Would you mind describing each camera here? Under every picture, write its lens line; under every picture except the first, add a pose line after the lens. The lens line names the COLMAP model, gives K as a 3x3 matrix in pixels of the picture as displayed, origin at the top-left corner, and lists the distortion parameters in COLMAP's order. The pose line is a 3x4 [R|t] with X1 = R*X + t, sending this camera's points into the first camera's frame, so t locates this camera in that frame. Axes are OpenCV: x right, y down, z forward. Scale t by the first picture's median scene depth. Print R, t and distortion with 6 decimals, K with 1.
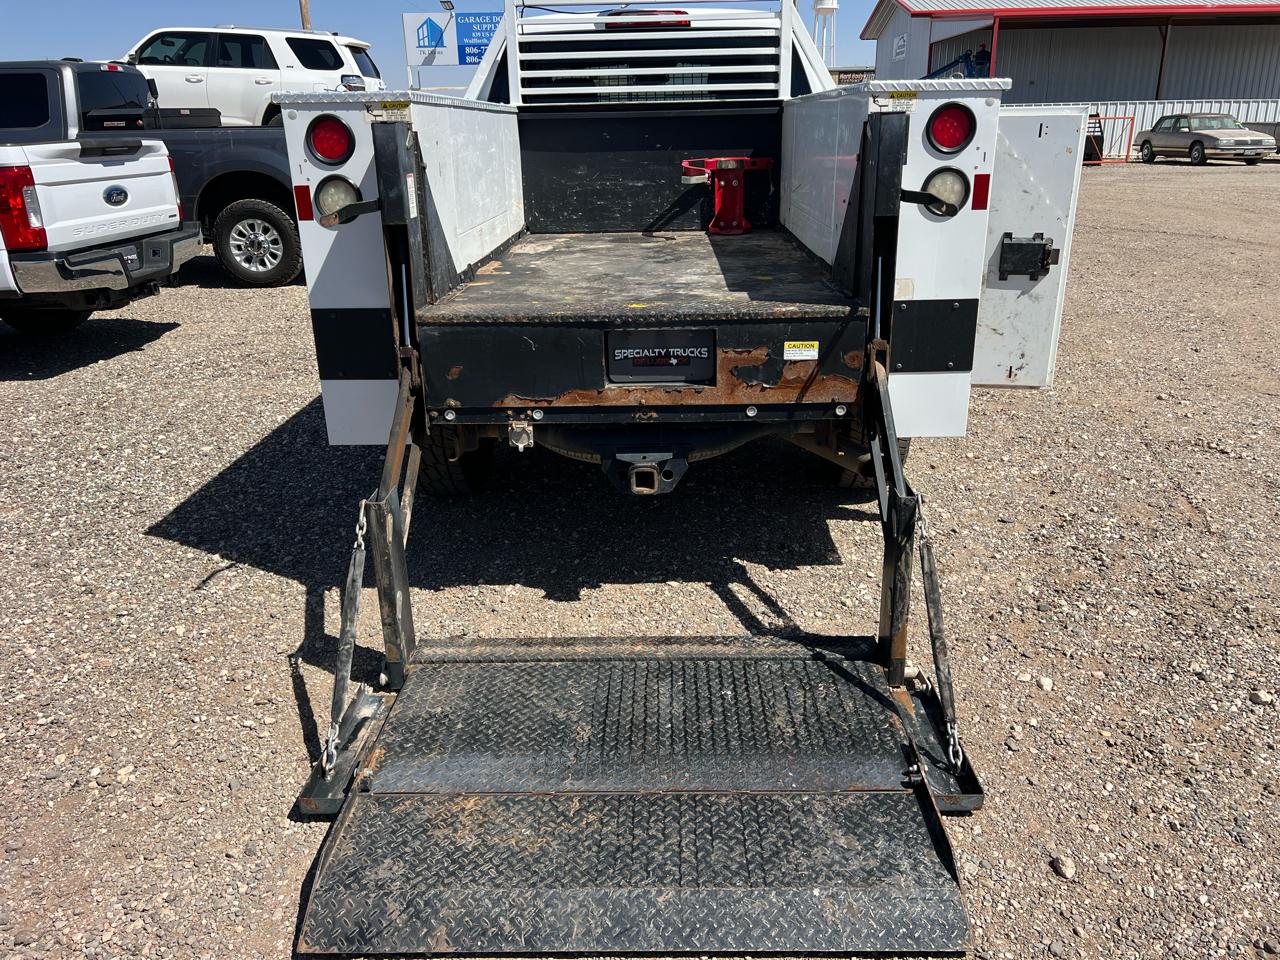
lens RADIAL K [[970.1, 0, 680.2], [0, 970.1, 457.3], [0, 0, 1]] dist [0.050574, -0.061304]
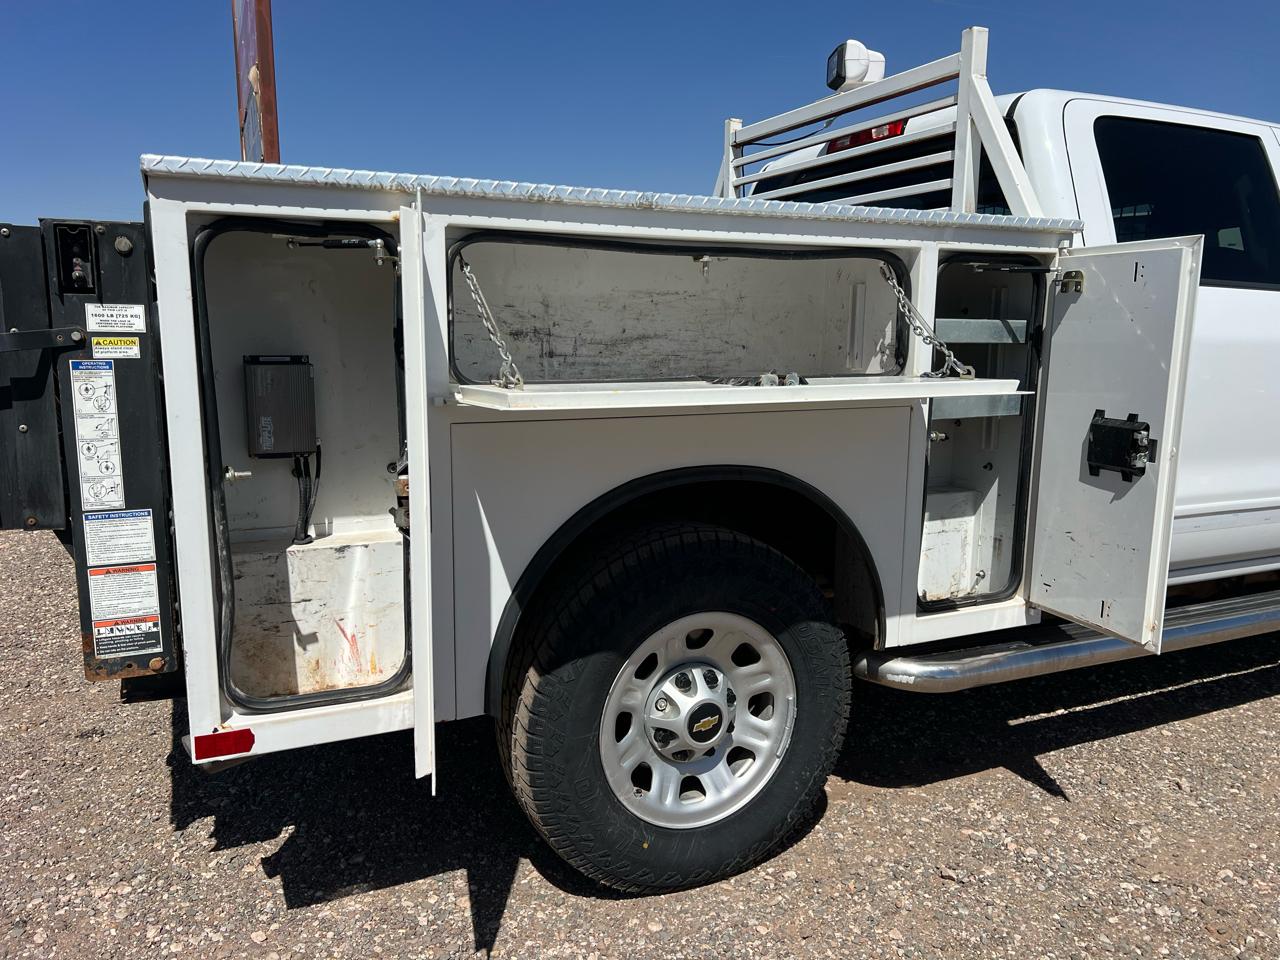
lens RADIAL K [[970.1, 0, 635.4], [0, 970.1, 486.5], [0, 0, 1]] dist [0.050574, -0.061304]
pose [[0.426624, 0.173195, -0.887691, 0.190306], [-0.307791, 0.950712, 0.037566, -0.060110], [0.850445, 0.257197, 0.458905, 0.198288]]
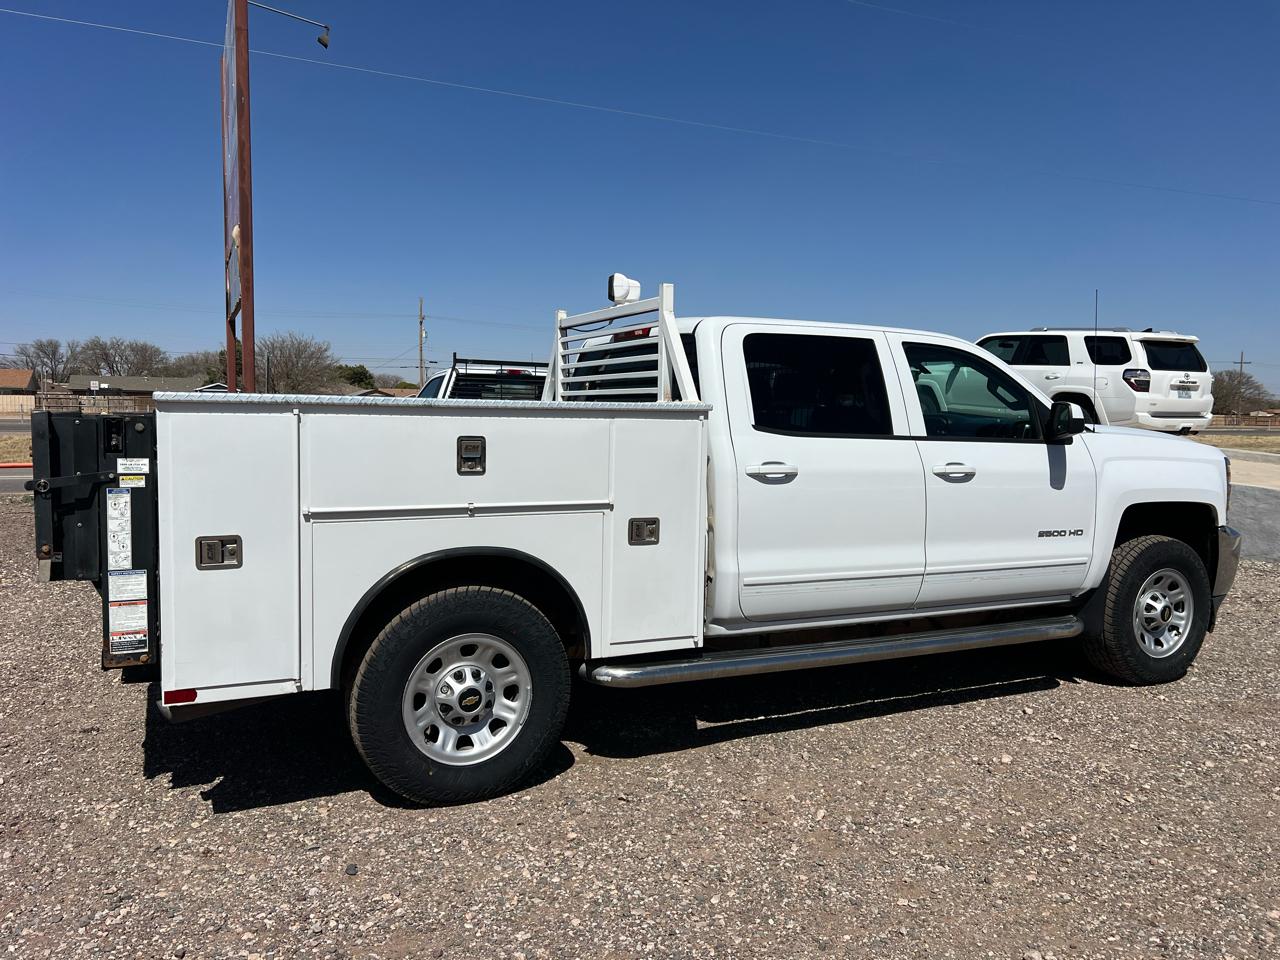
lens RADIAL K [[970.1, 0, 636.8], [0, 970.1, 478.3], [0, 0, 1]] dist [0.050574, -0.061304]
pose [[0.443942, 0.088813, -0.891643, 0.312347], [-0.313238, 0.947677, -0.061564, -0.076403], [0.839522, 0.306628, 0.448533, 0.190473]]
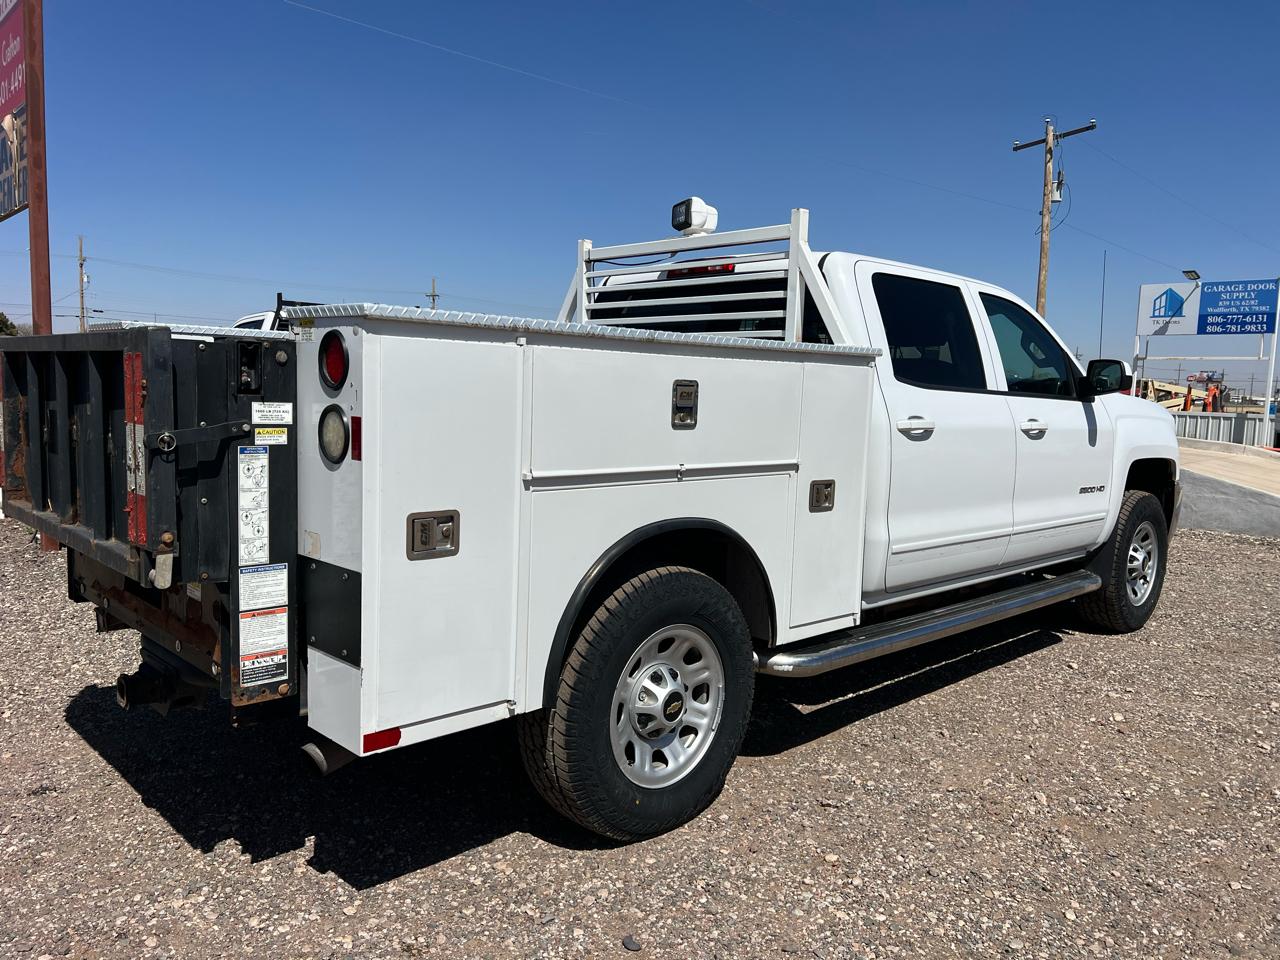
lens RADIAL K [[970.1, 0, 640.1], [0, 970.1, 484.0], [0, 0, 1]] dist [0.050574, -0.061304]
pose [[0.696304, 0.115776, -0.708348, 0.203388], [-0.275421, 0.954452, -0.114738, -0.041911], [0.662800, 0.274986, 0.696476, 0.122625]]
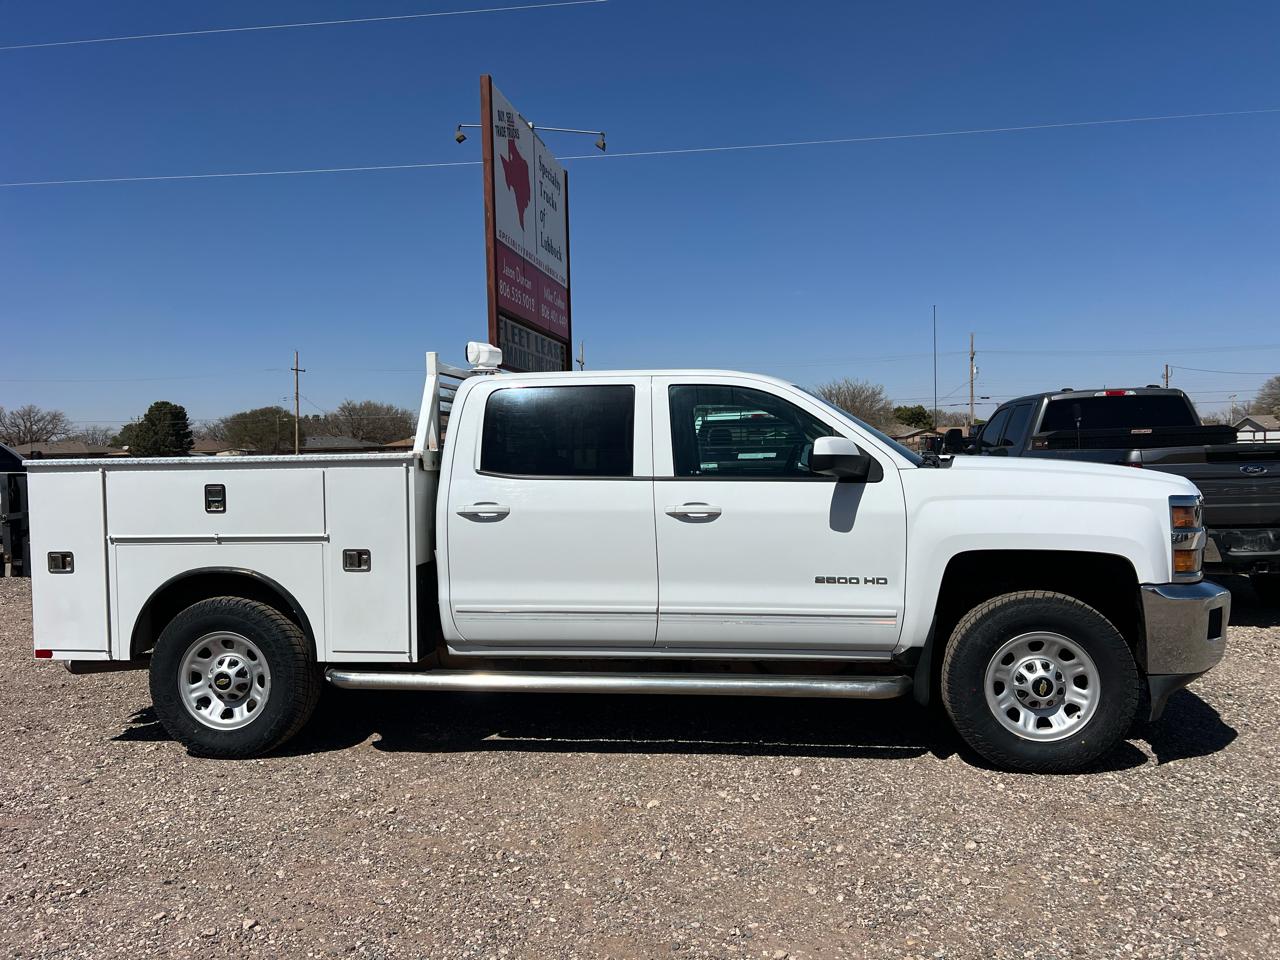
lens RADIAL K [[970.1, 0, 641.0], [0, 970.1, 475.6], [0, 0, 1]] dist [0.050574, -0.061304]
pose [[-0.126223, 0.046703, -0.990902, 0.390941], [-0.301349, 0.949881, 0.083156, -0.167259], [0.945122, 0.309104, -0.105823, 0.446100]]
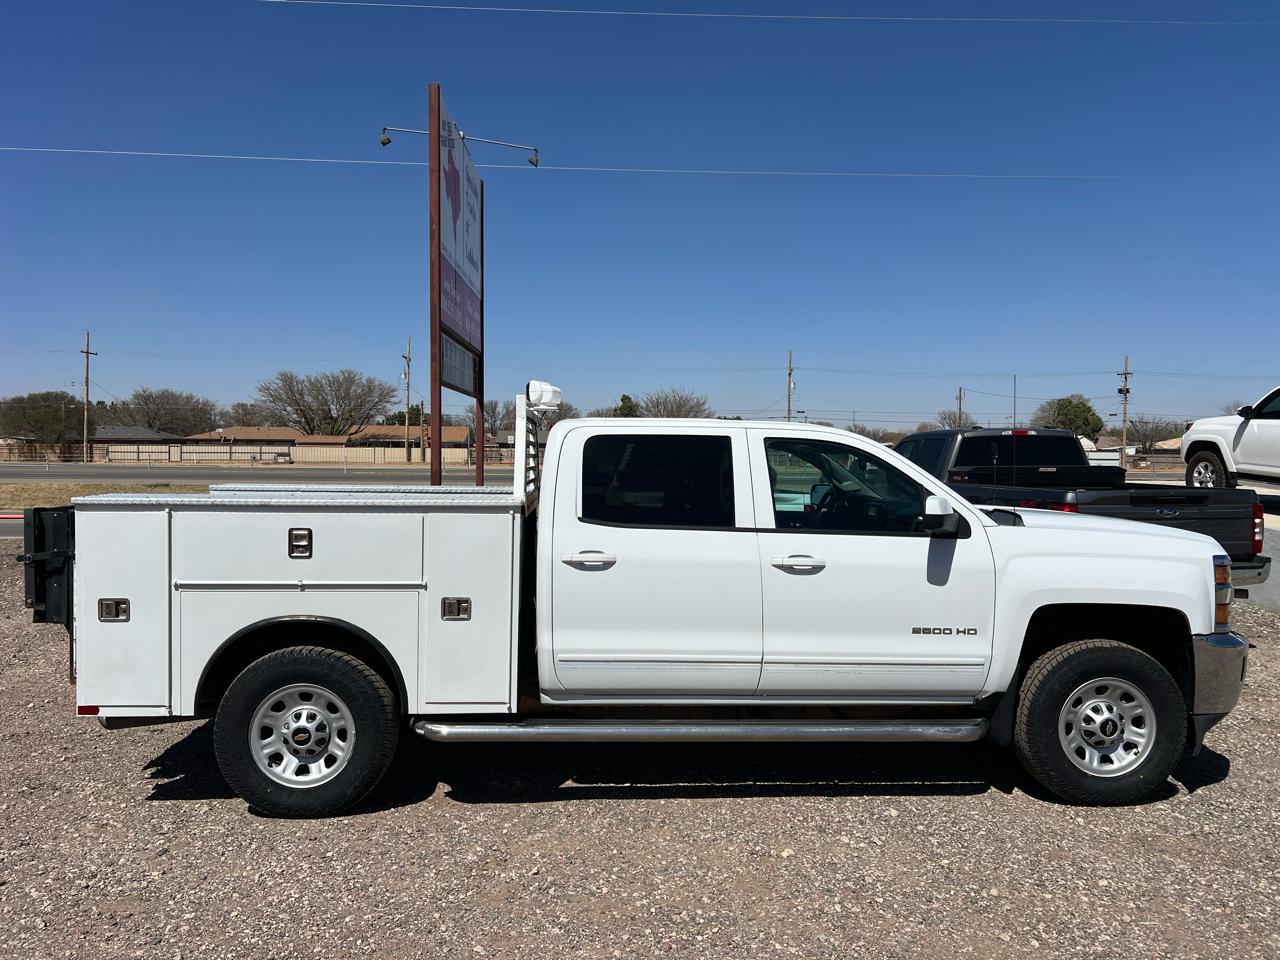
lens RADIAL K [[970.1, 0, 636.8], [0, 970.1, 477.1], [0, 0, 1]] dist [0.050574, -0.061304]
pose [[0.059791, 0.046294, -0.997137, 0.398802], [-0.334542, 0.942083, 0.023678, -0.151368], [0.940482, 0.332169, 0.071816, 0.343179]]
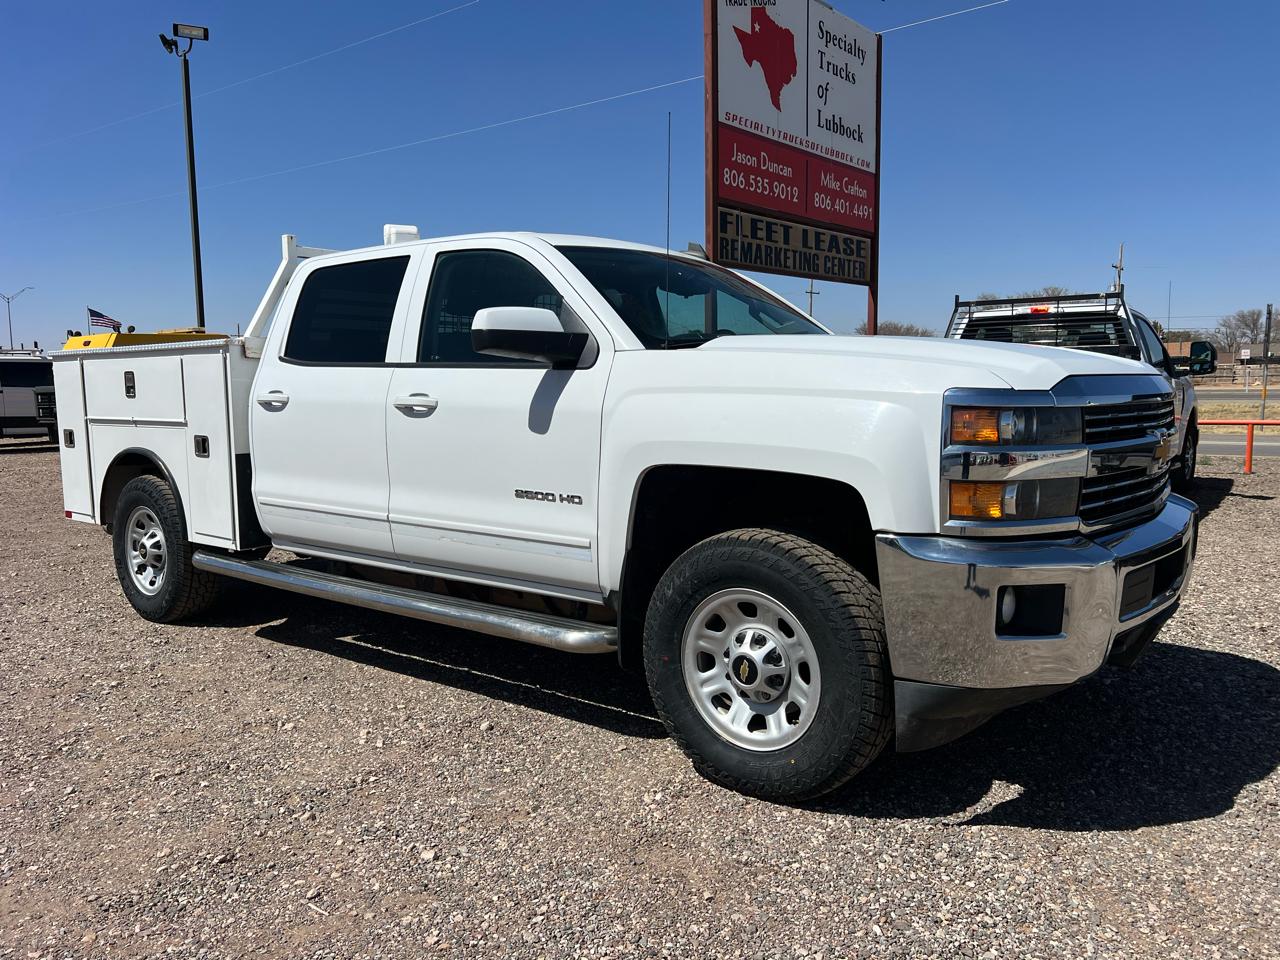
lens RADIAL K [[970.1, 0, 637.4], [0, 970.1, 474.4], [0, 0, 1]] dist [0.050574, -0.061304]
pose [[-0.622704, 0.101873, -0.775798, 0.240347], [-0.229403, 0.924149, 0.305487, -0.214532], [0.748074, 0.368198, -0.552101, 0.640727]]
